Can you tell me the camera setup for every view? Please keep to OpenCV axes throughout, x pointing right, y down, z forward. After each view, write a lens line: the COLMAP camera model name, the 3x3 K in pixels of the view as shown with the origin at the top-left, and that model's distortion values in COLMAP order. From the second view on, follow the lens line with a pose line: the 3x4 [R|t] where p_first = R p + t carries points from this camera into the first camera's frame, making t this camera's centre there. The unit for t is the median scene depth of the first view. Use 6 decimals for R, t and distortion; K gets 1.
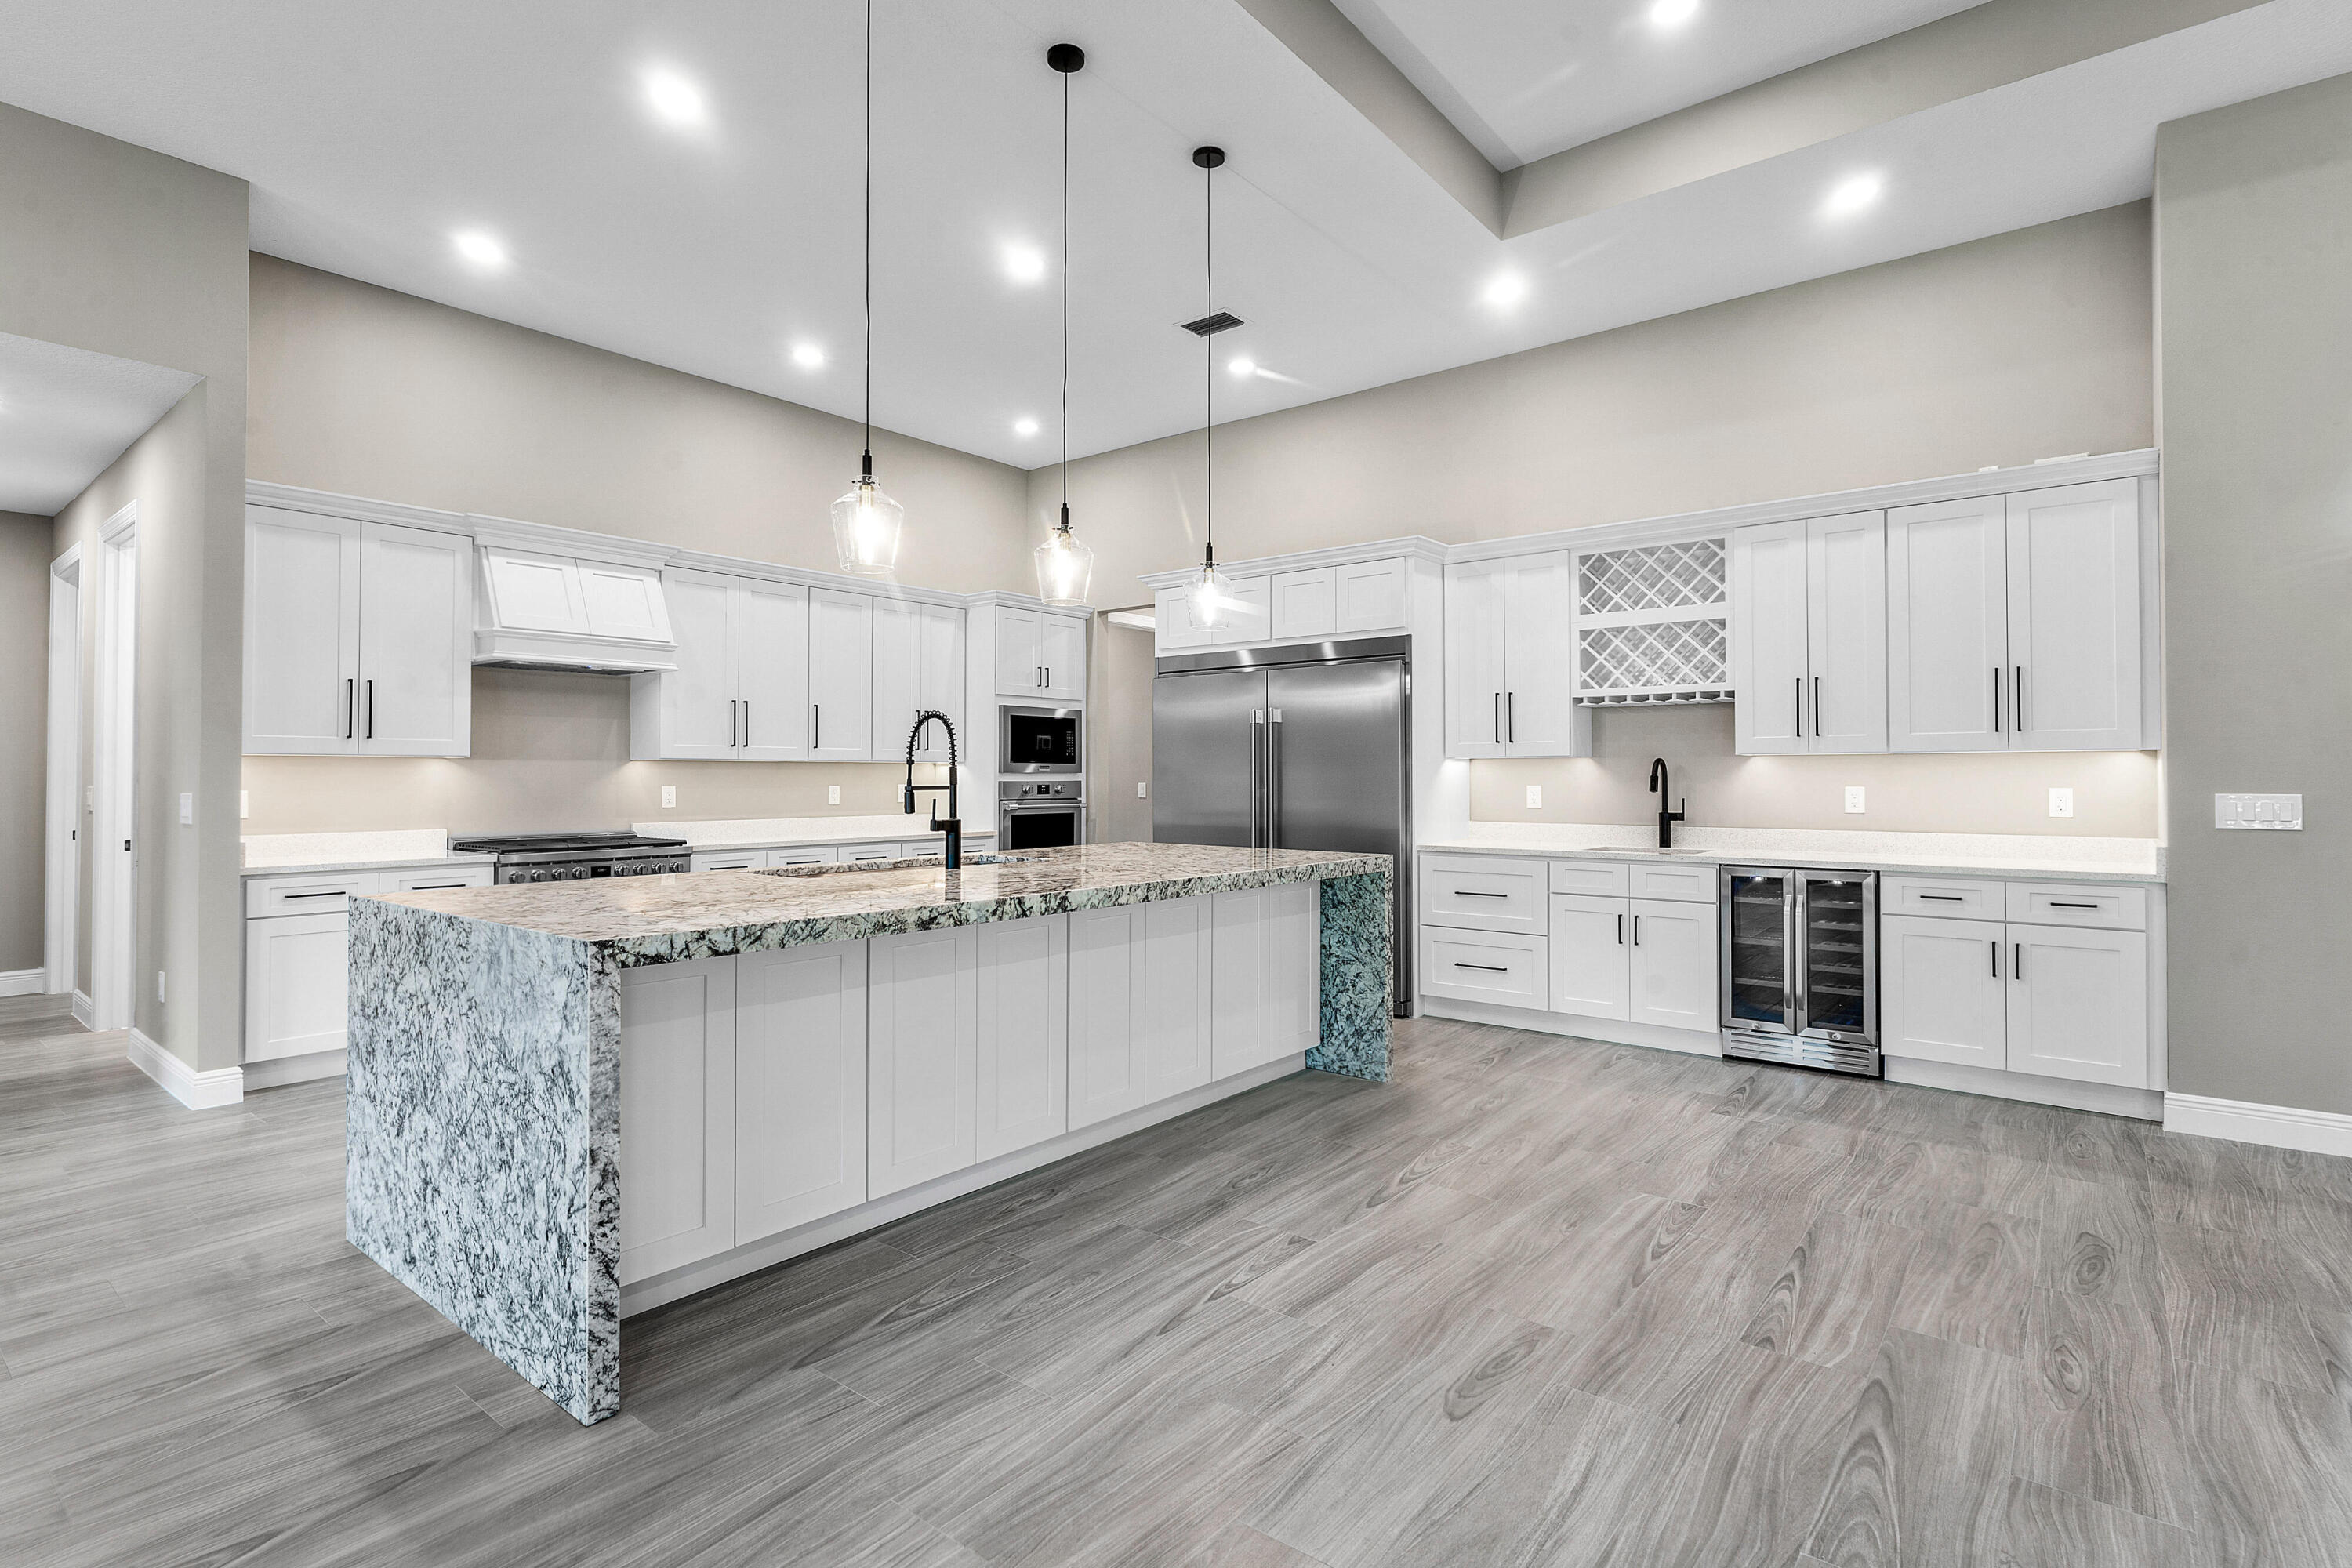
lens RADIAL K [[1166.1, 0, 1235.3], [0, 1166.1, 759.5], [0, 0, 1]] dist [-0.002145, 0.001446]
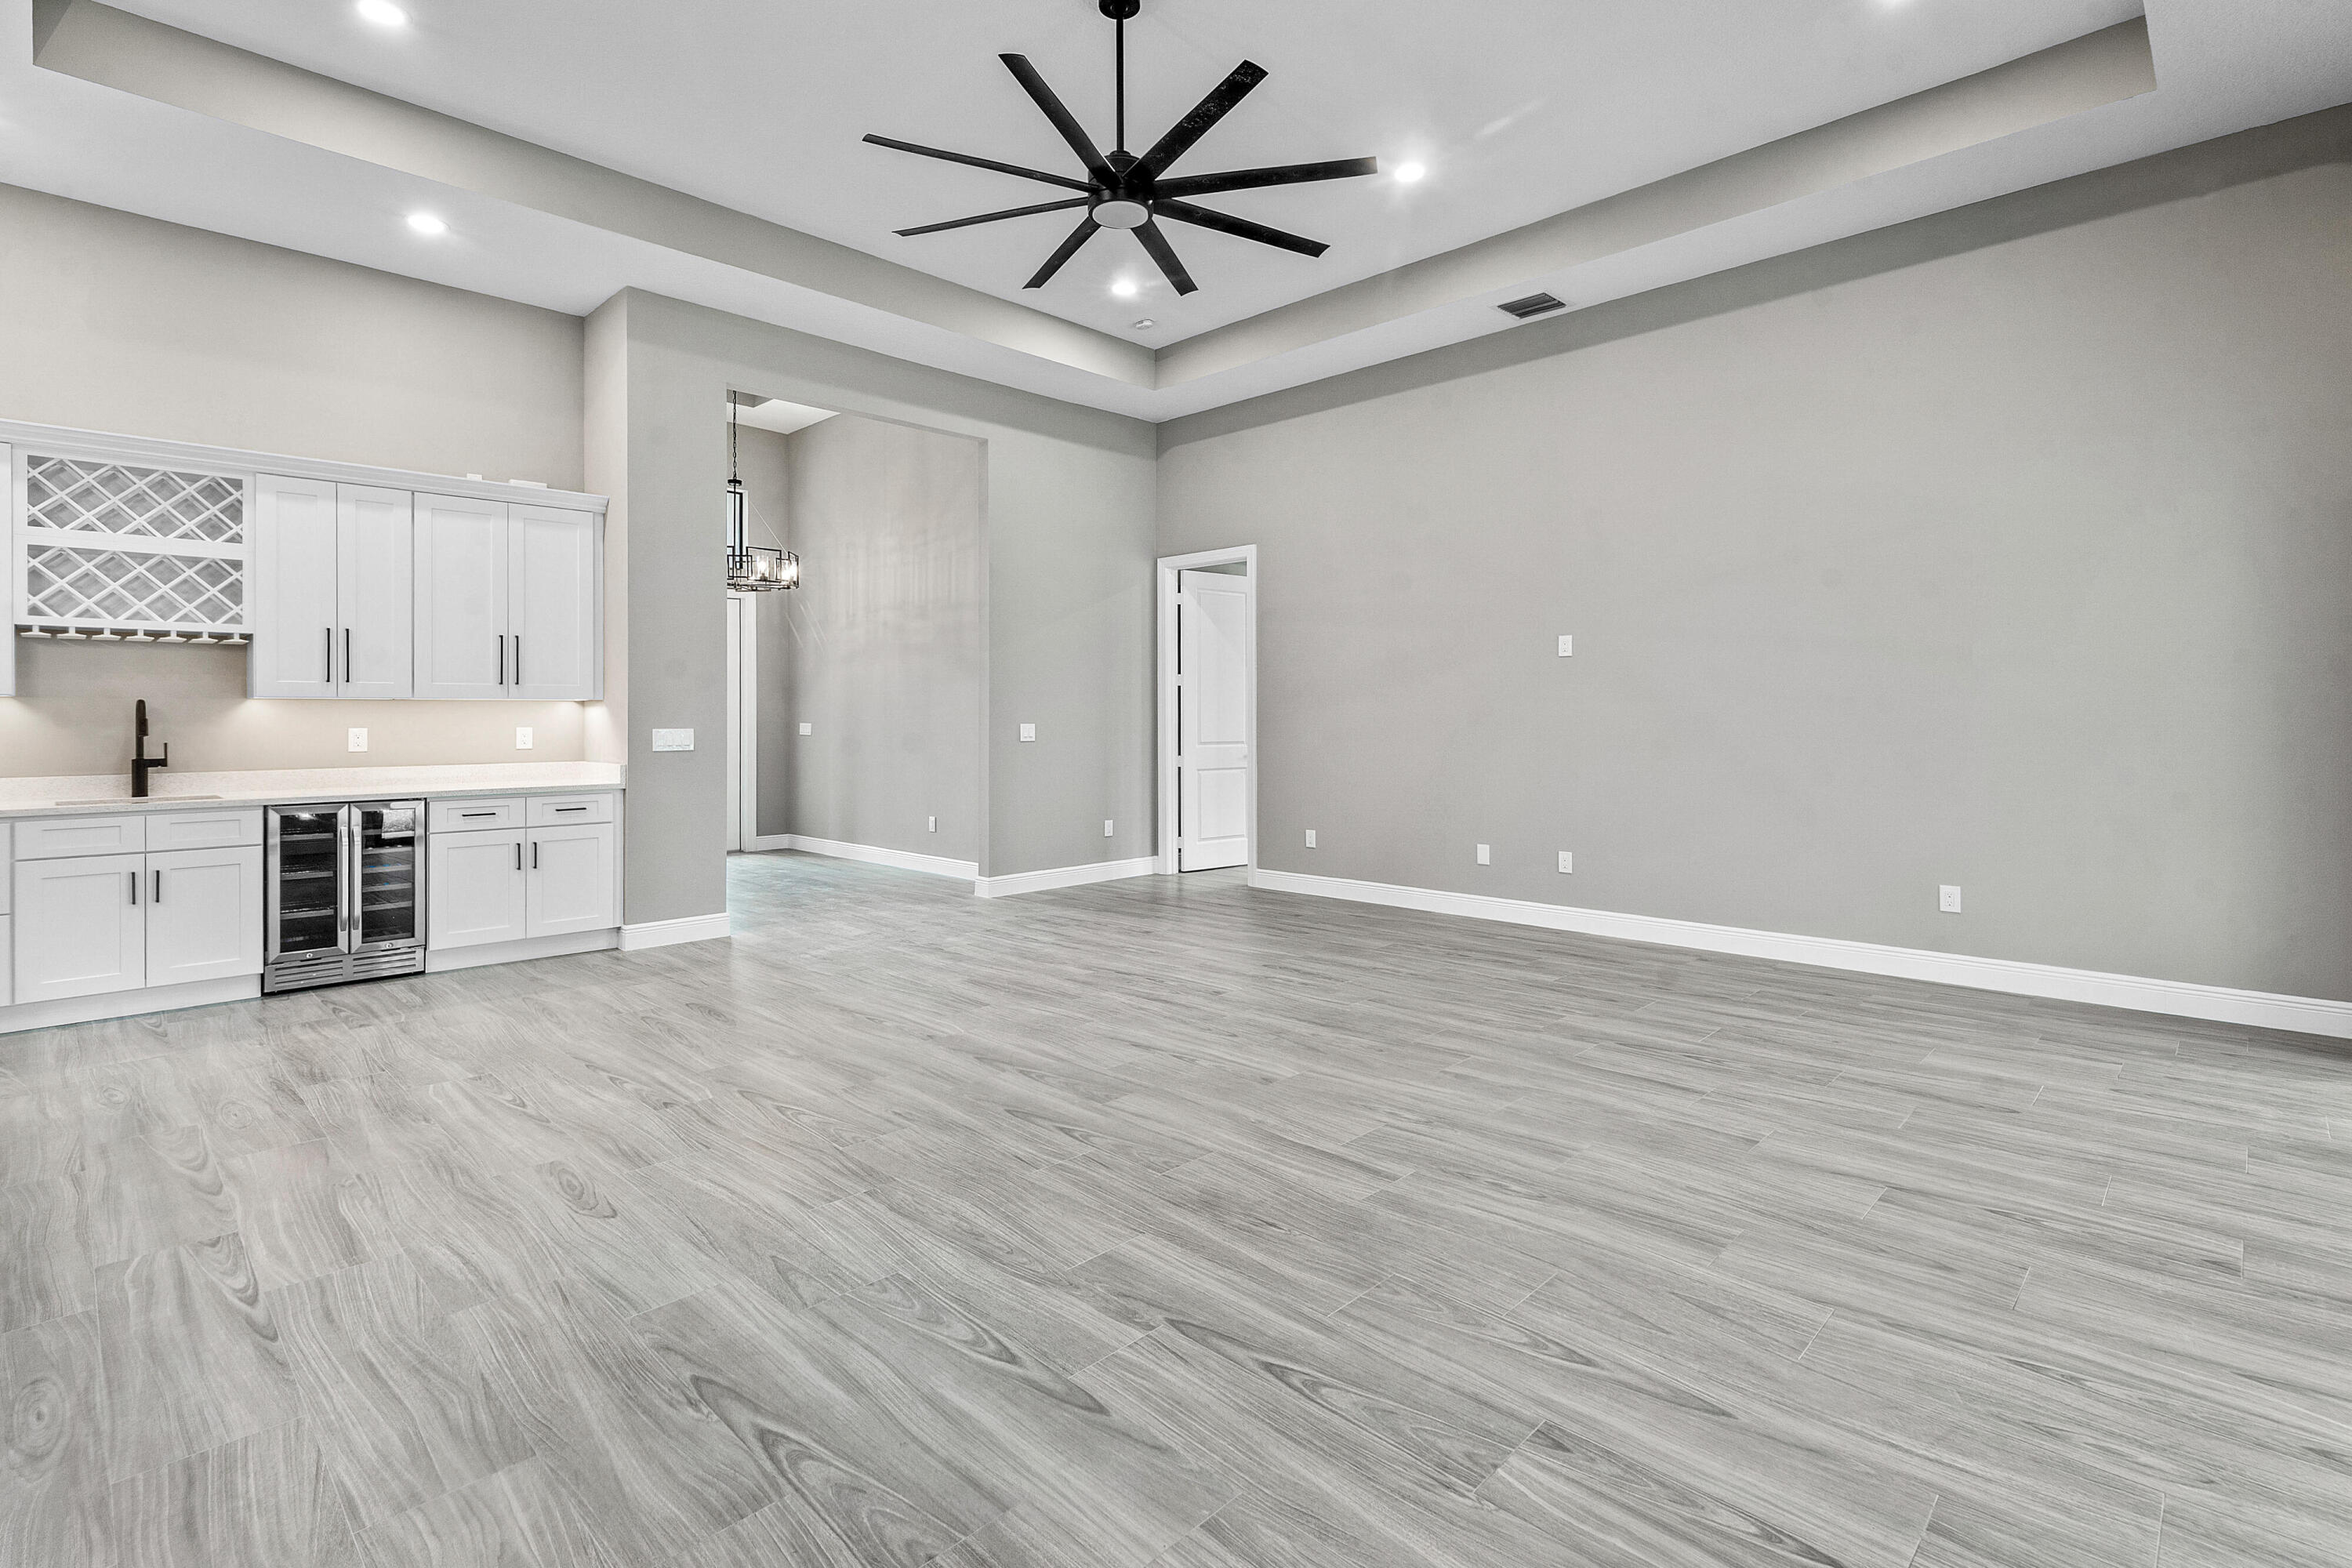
lens RADIAL K [[1075.2, 0, 1129.1], [0, 1075.2, 711.6], [0, 0, 1]] dist [0.009126, 0.000093]
pose [[0.147424, 0.004981, 0.989061, -0.432533], [-0.011463, 0.999929, -0.003327, 0.002645], [-0.989007, -0.010847, 0.147470, 0.126518]]
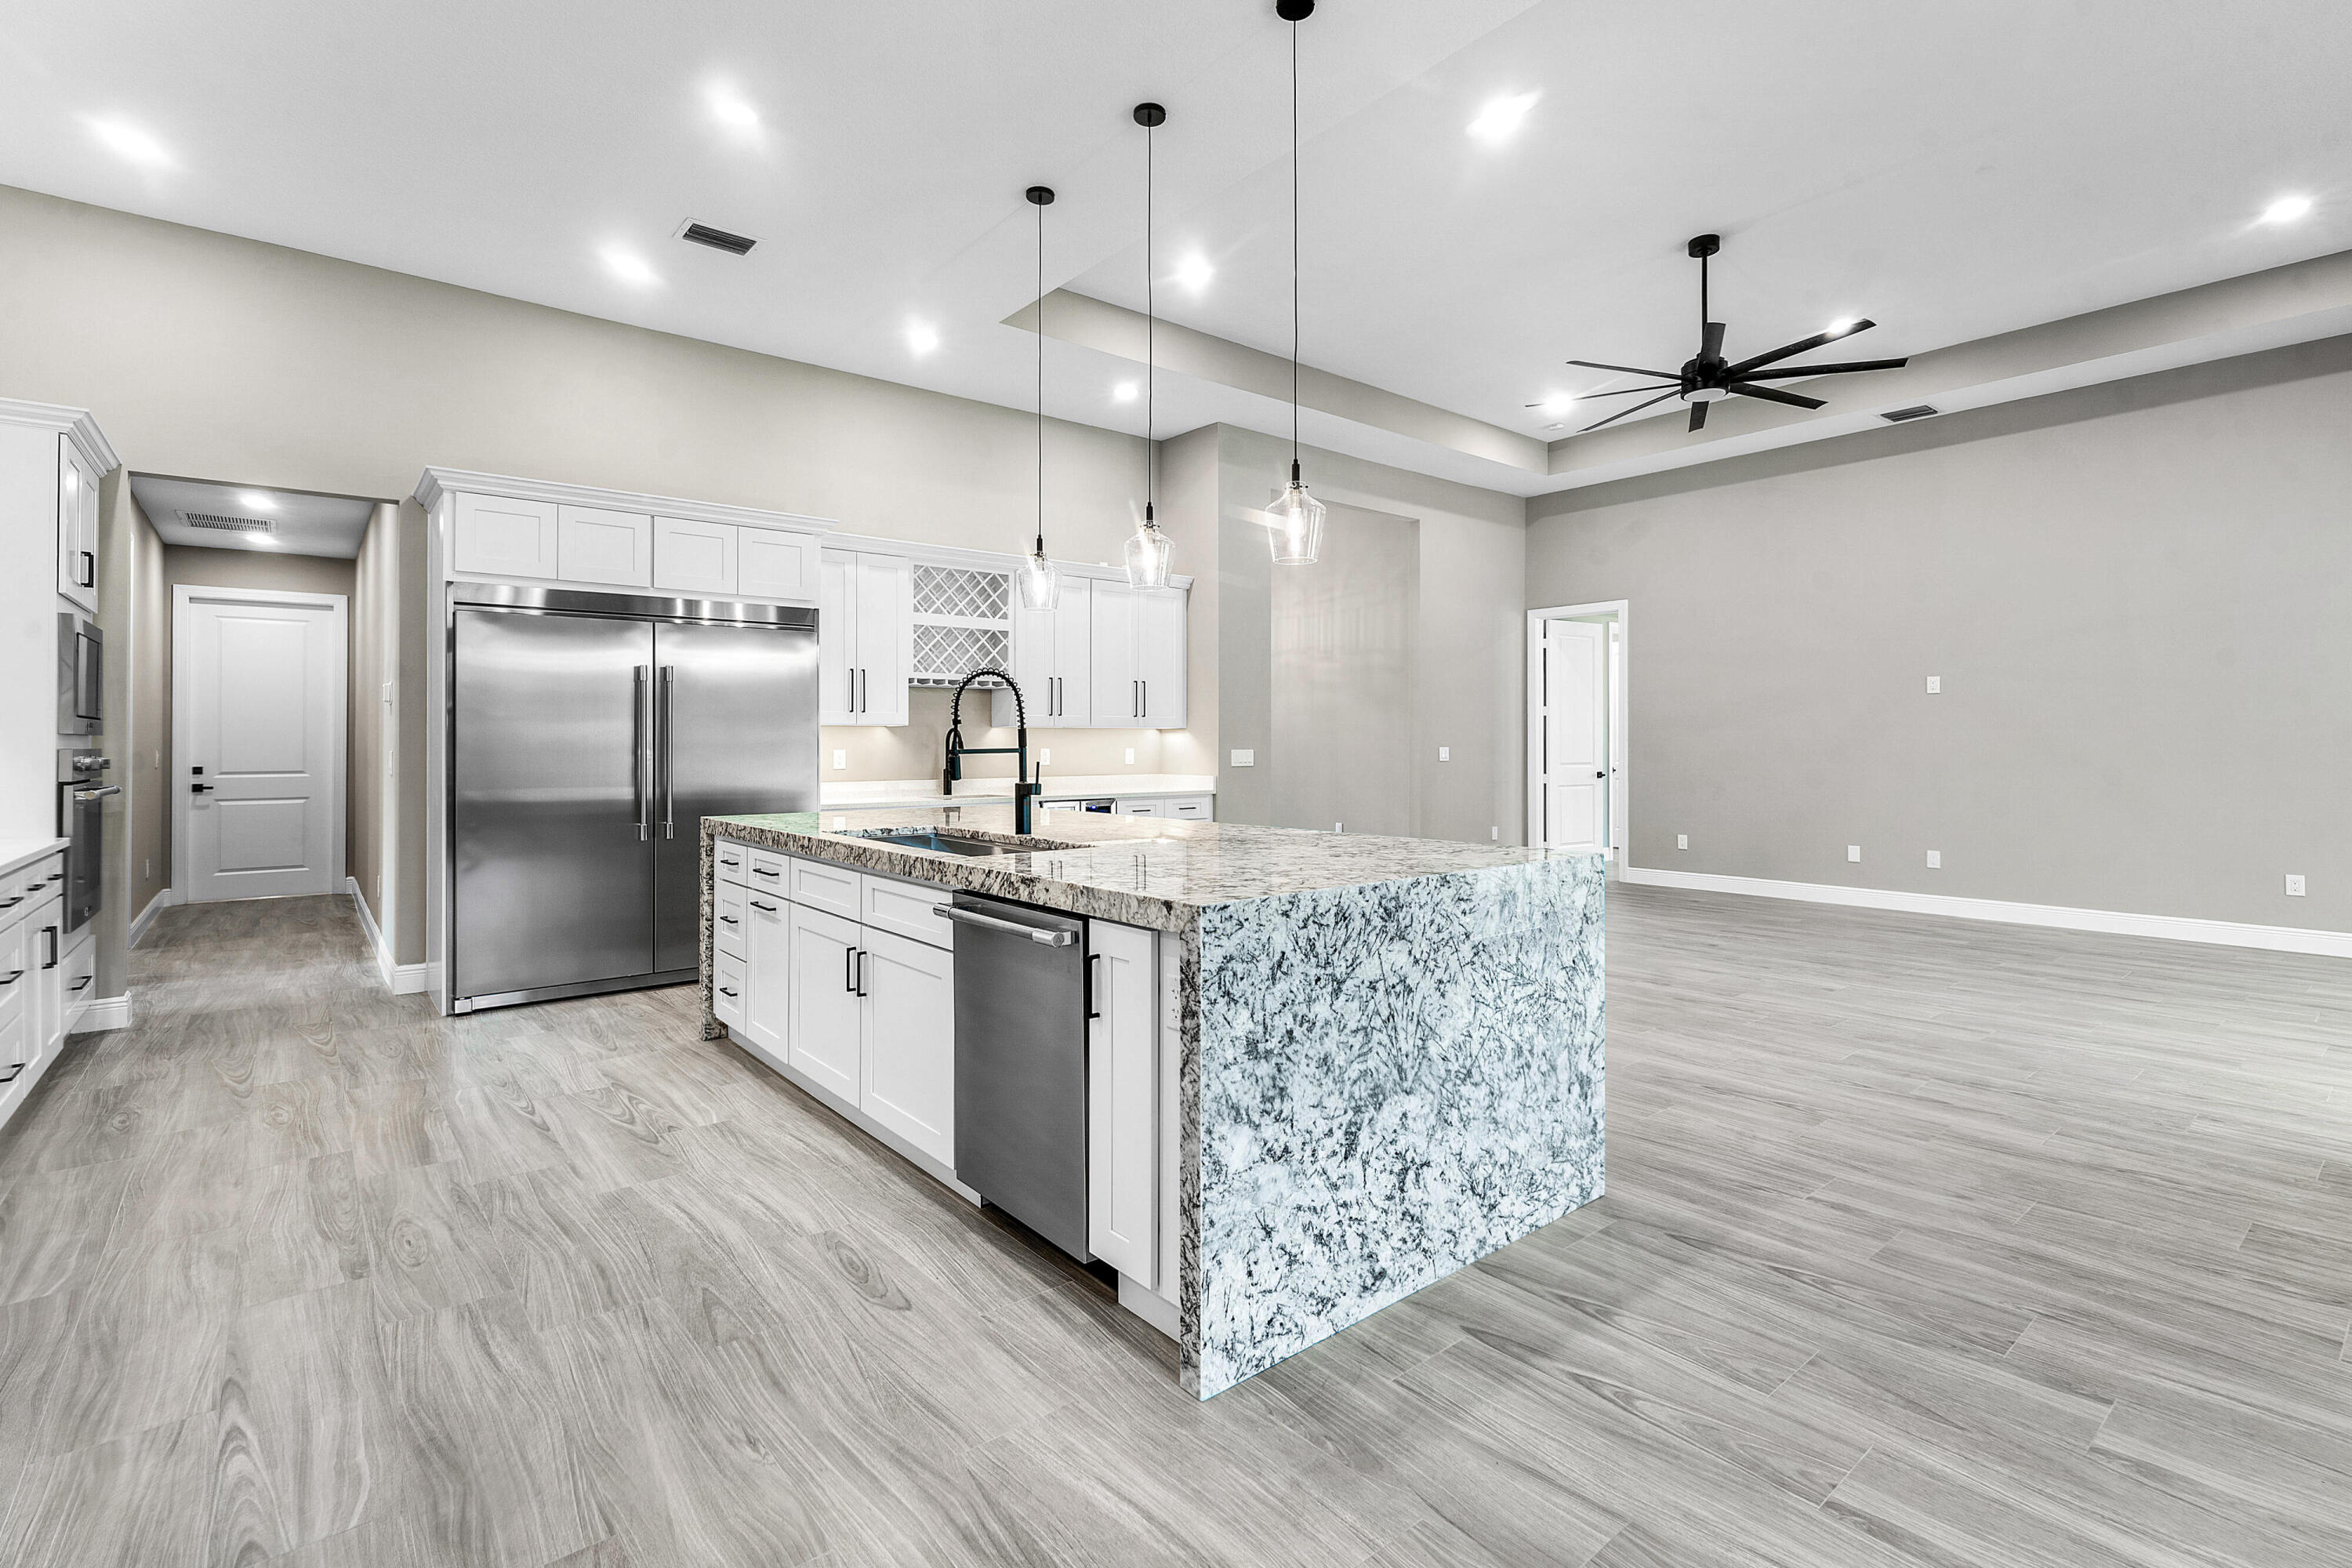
lens RADIAL K [[1064.9, 0, 1175.2], [0, 1064.9, 733.5], [0, 0, 1]] dist [-0.001483, -0.000566]
pose [[0.222040, 0.009624, 0.974990, -0.909445], [-0.012136, 0.999901, -0.007106, 0.012577], [-0.974962, -0.010255, 0.222135, 0.576236]]
